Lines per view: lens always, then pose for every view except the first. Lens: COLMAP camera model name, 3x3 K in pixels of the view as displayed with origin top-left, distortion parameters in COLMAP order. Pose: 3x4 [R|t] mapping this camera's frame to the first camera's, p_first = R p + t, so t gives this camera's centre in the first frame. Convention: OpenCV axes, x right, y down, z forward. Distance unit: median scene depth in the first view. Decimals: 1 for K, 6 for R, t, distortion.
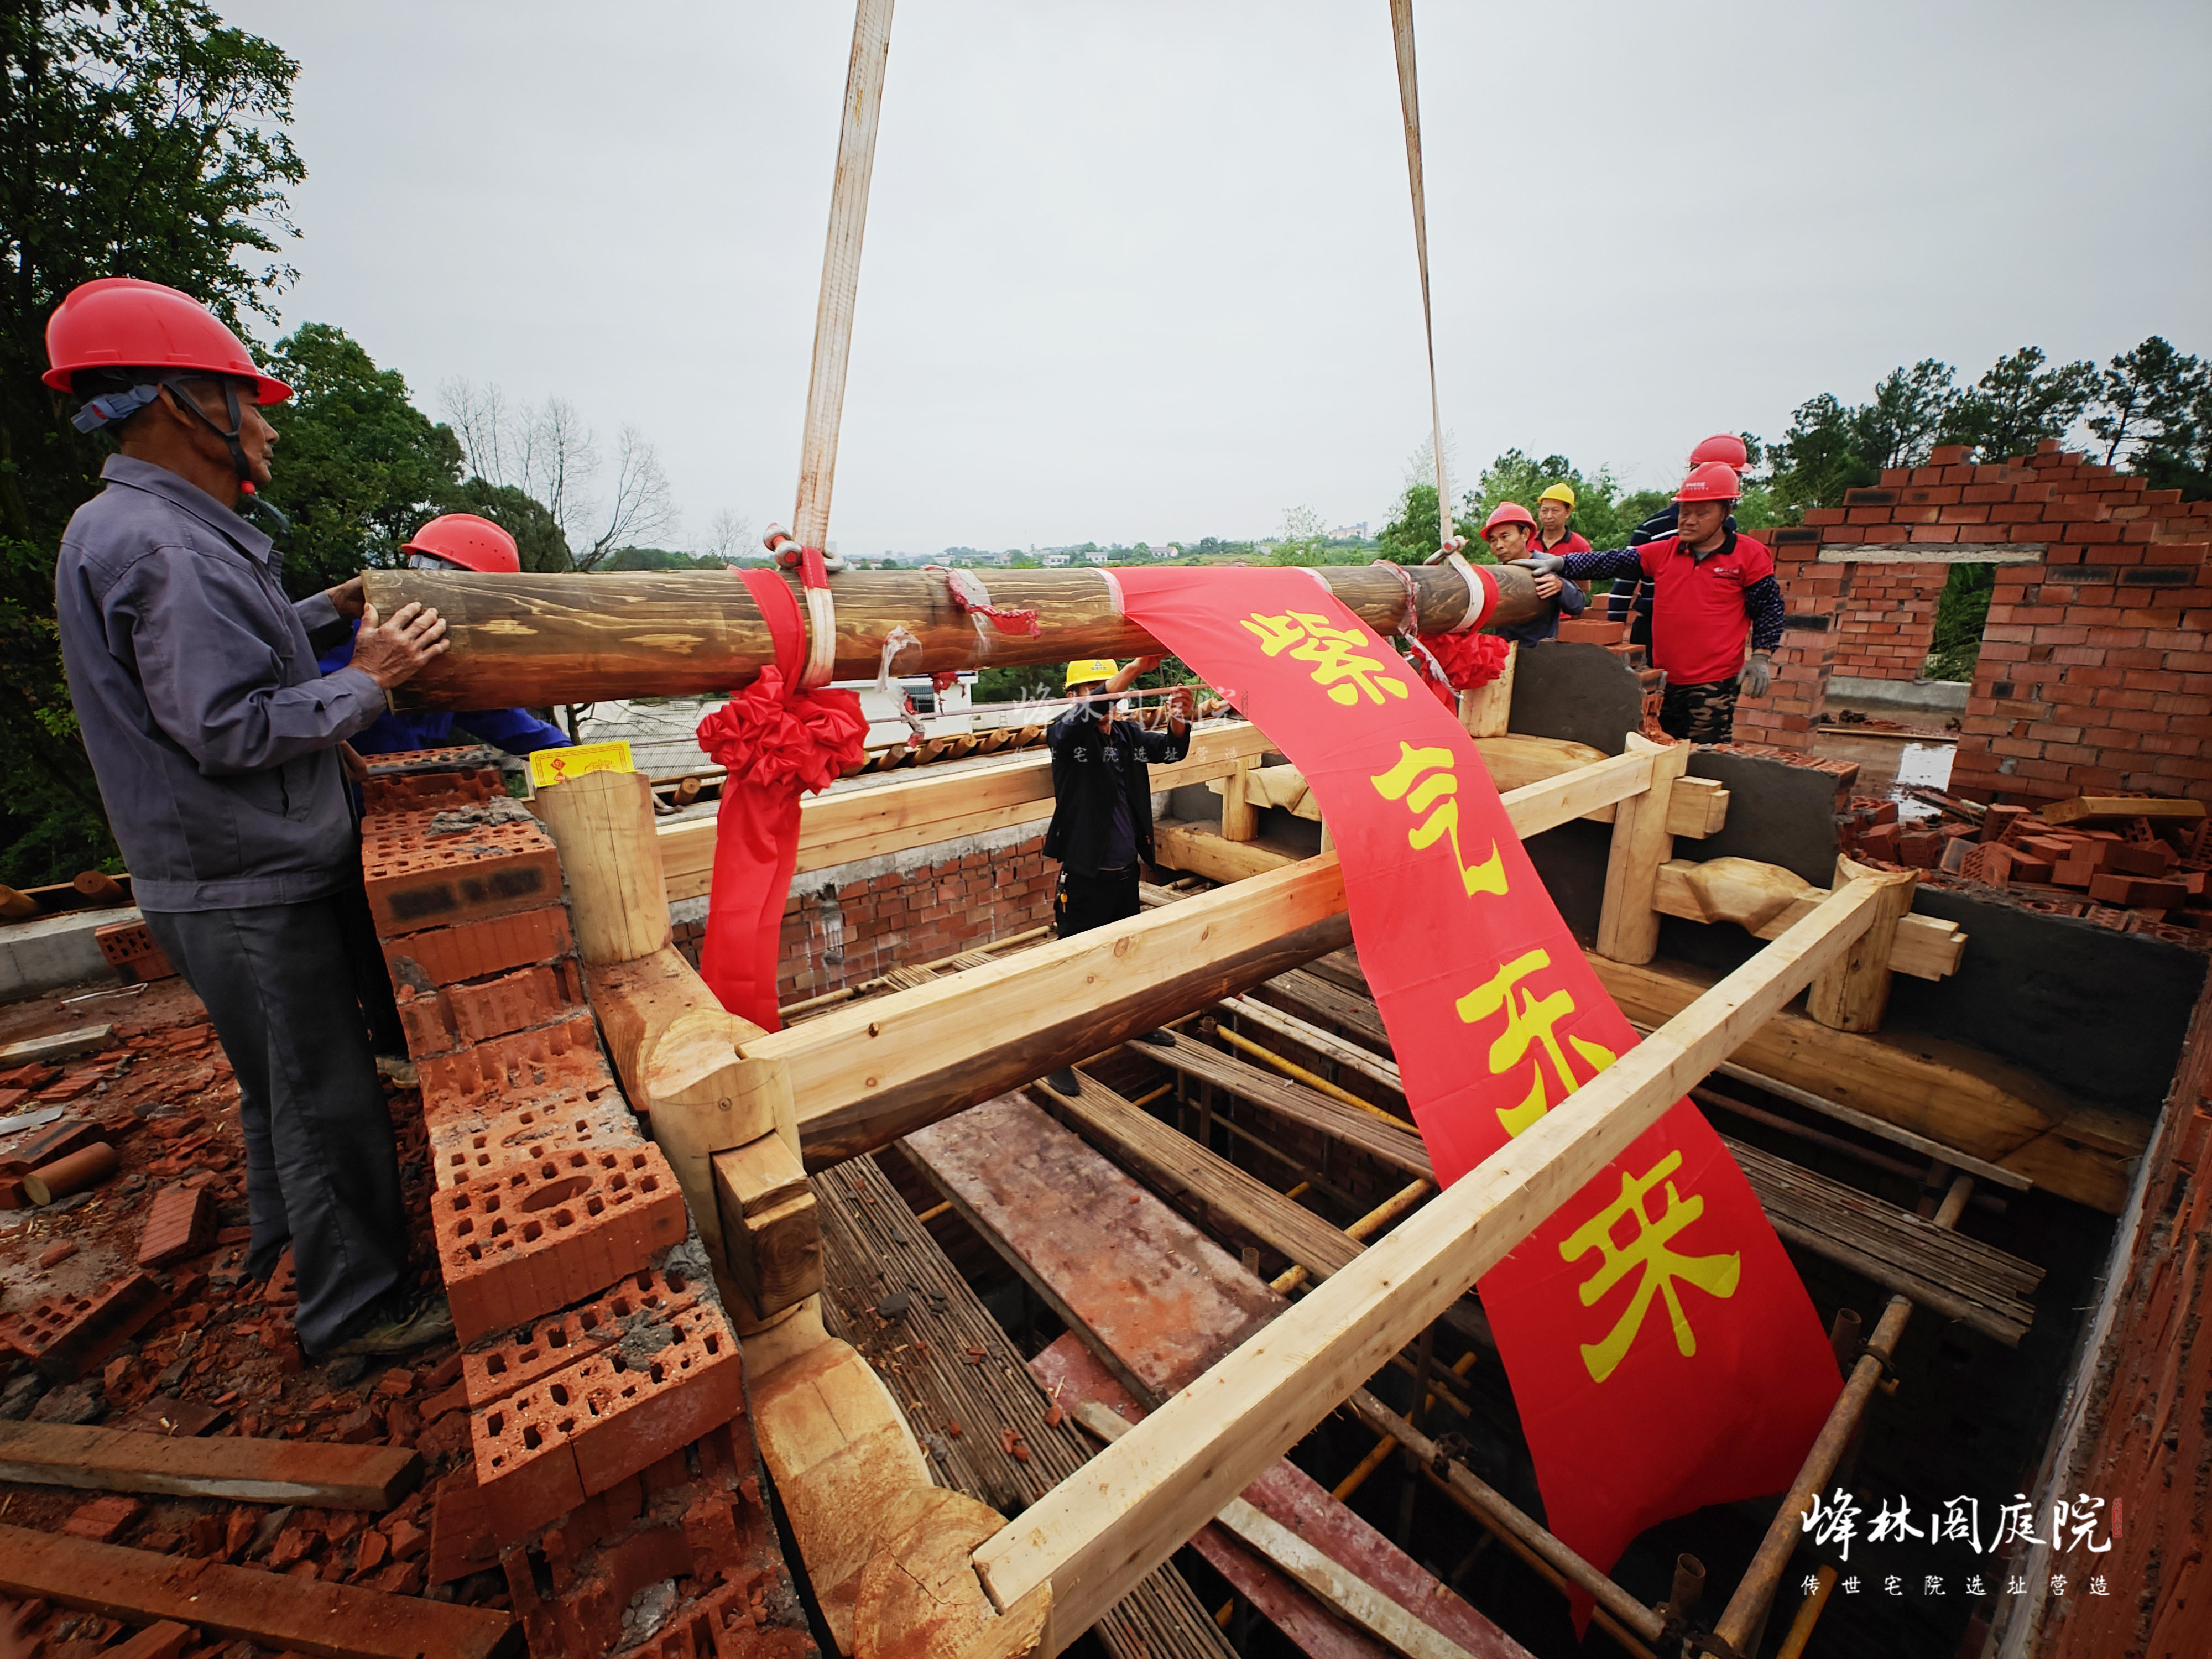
lens RADIAL K [[901.2, 0, 1106.0], [0, 901.2, 829.5], [0, 0, 1]] dist [0.000430, 0.000027]
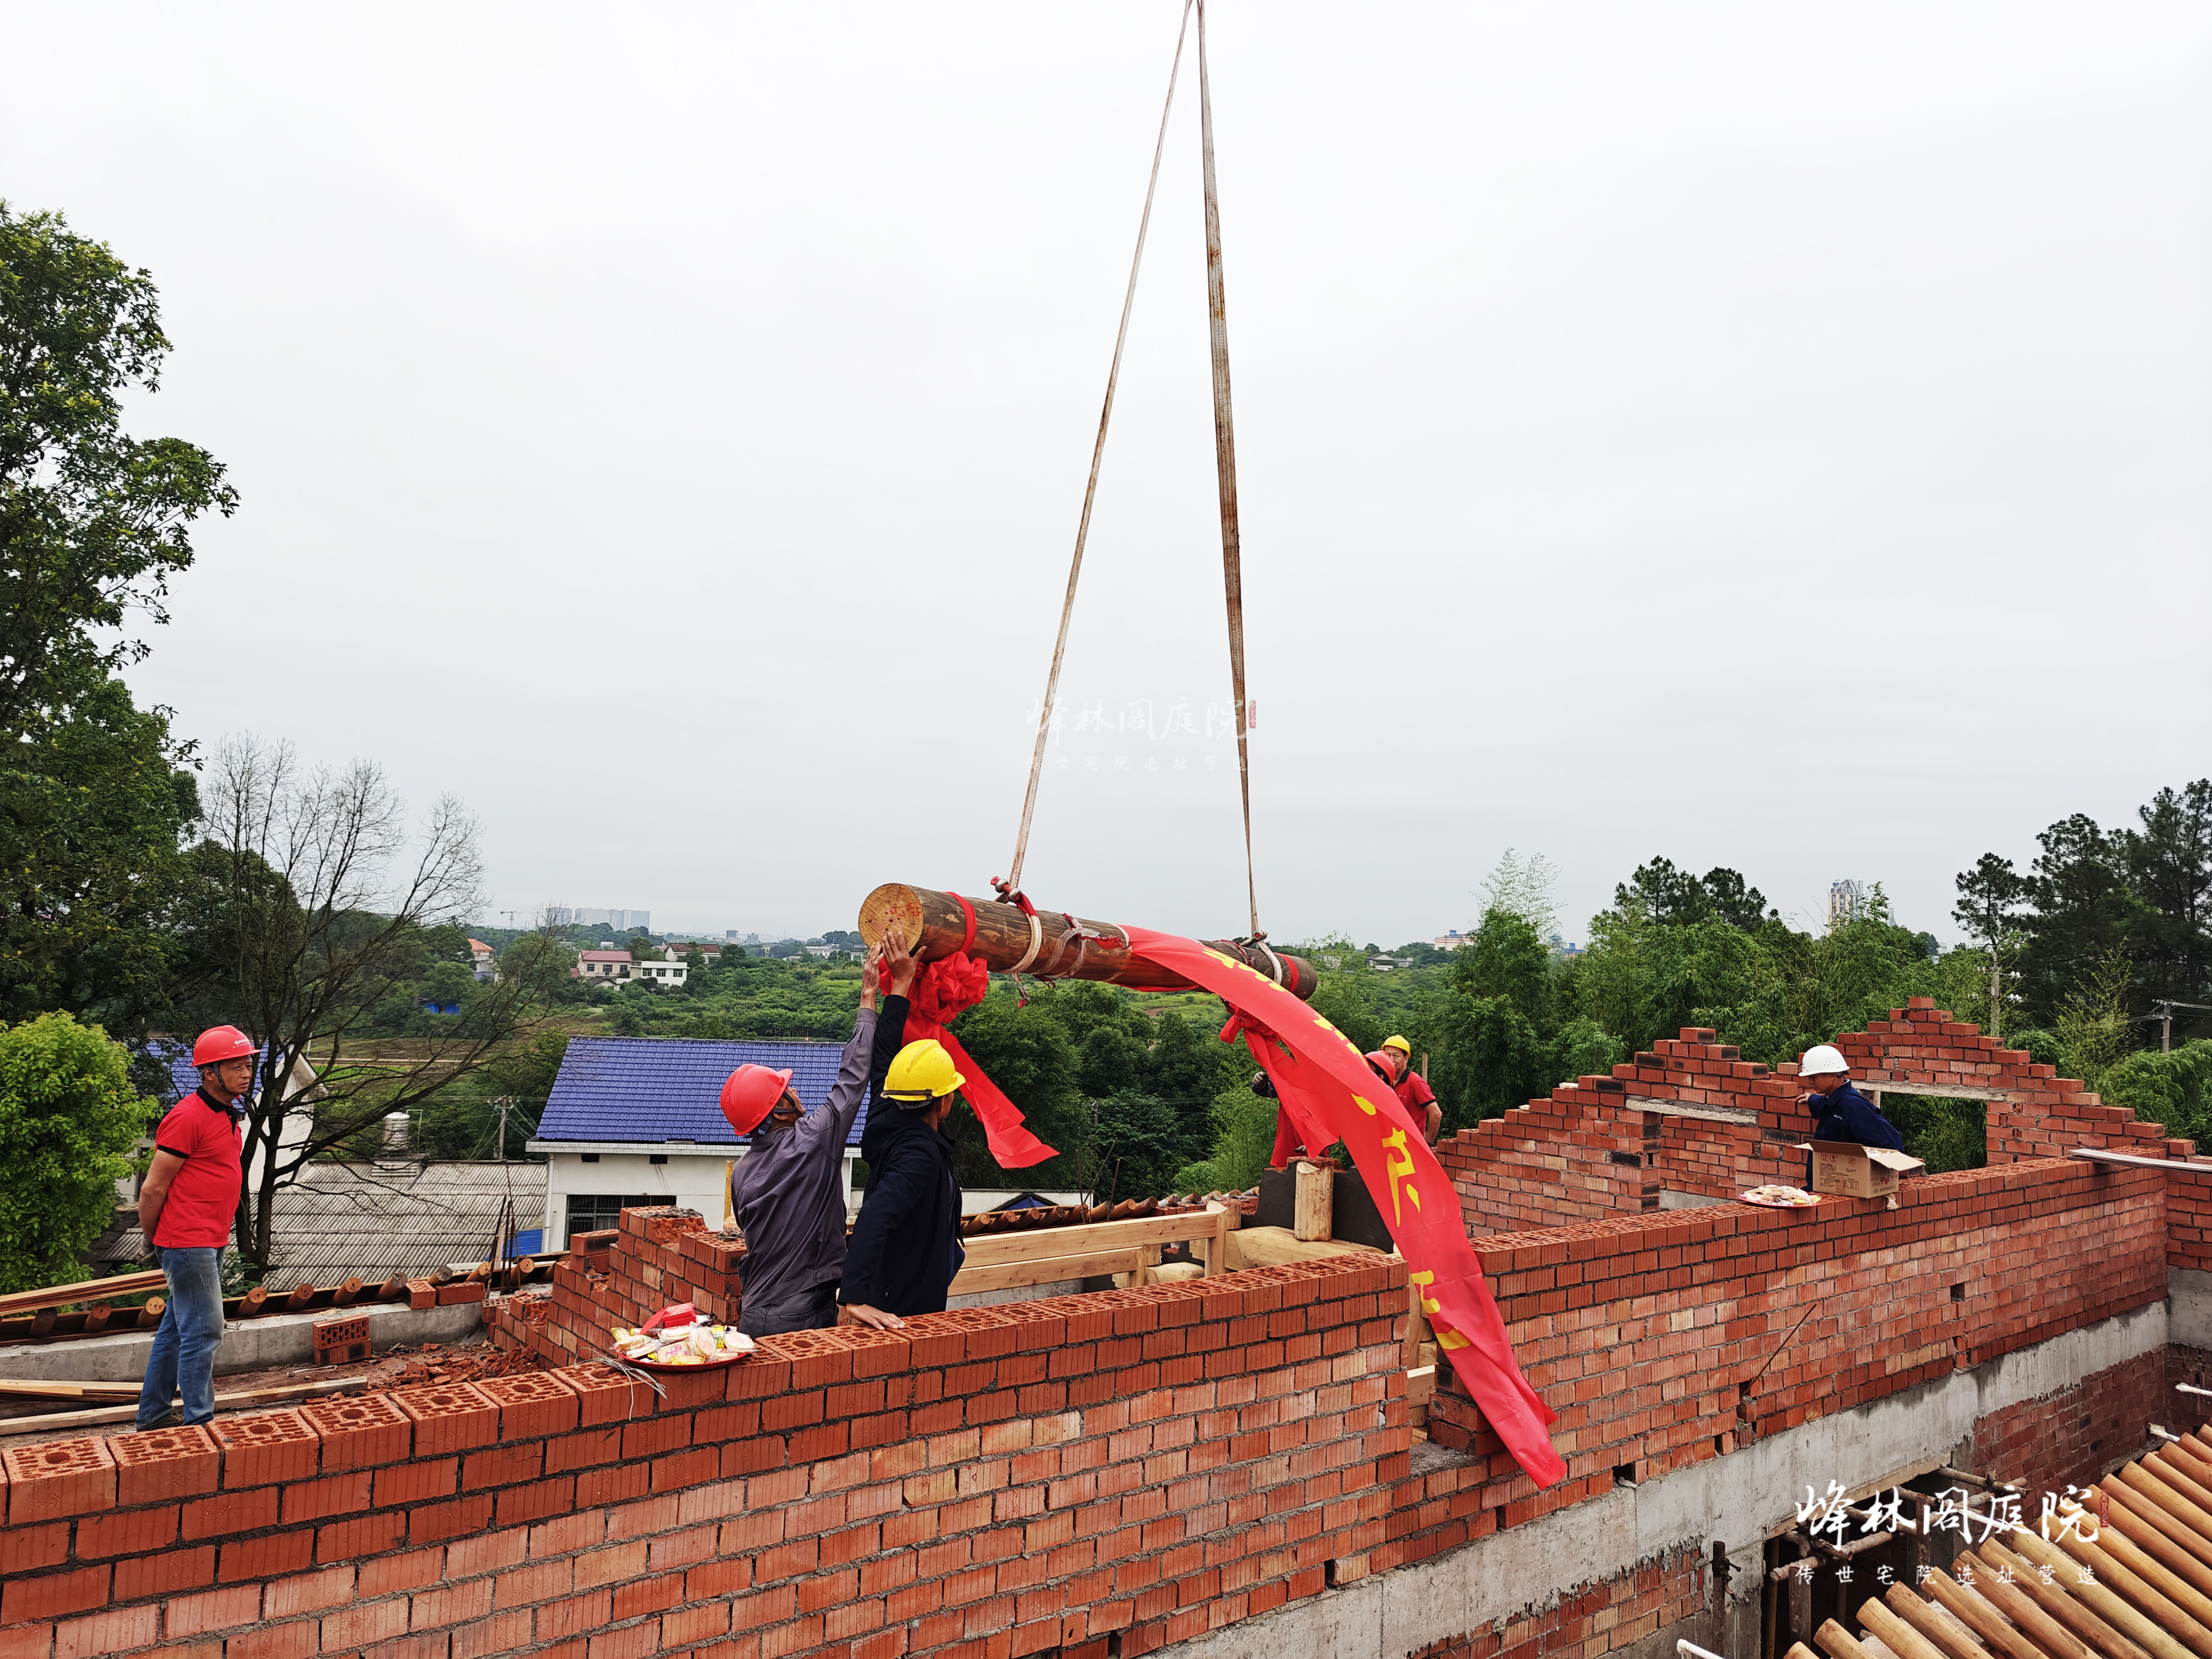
lens RADIAL K [[1520.0, 0, 1105.9], [0, 1520.0, 845.9], [0, 0, 1]] dist [0.025944, -0.001932]
pose [[0.998528, 0.052845, 0.012249, 0.016210], [-0.044987, 0.932875, -0.357381, 0.035860], [-0.030312, 0.356303, 0.933878, -0.270419]]
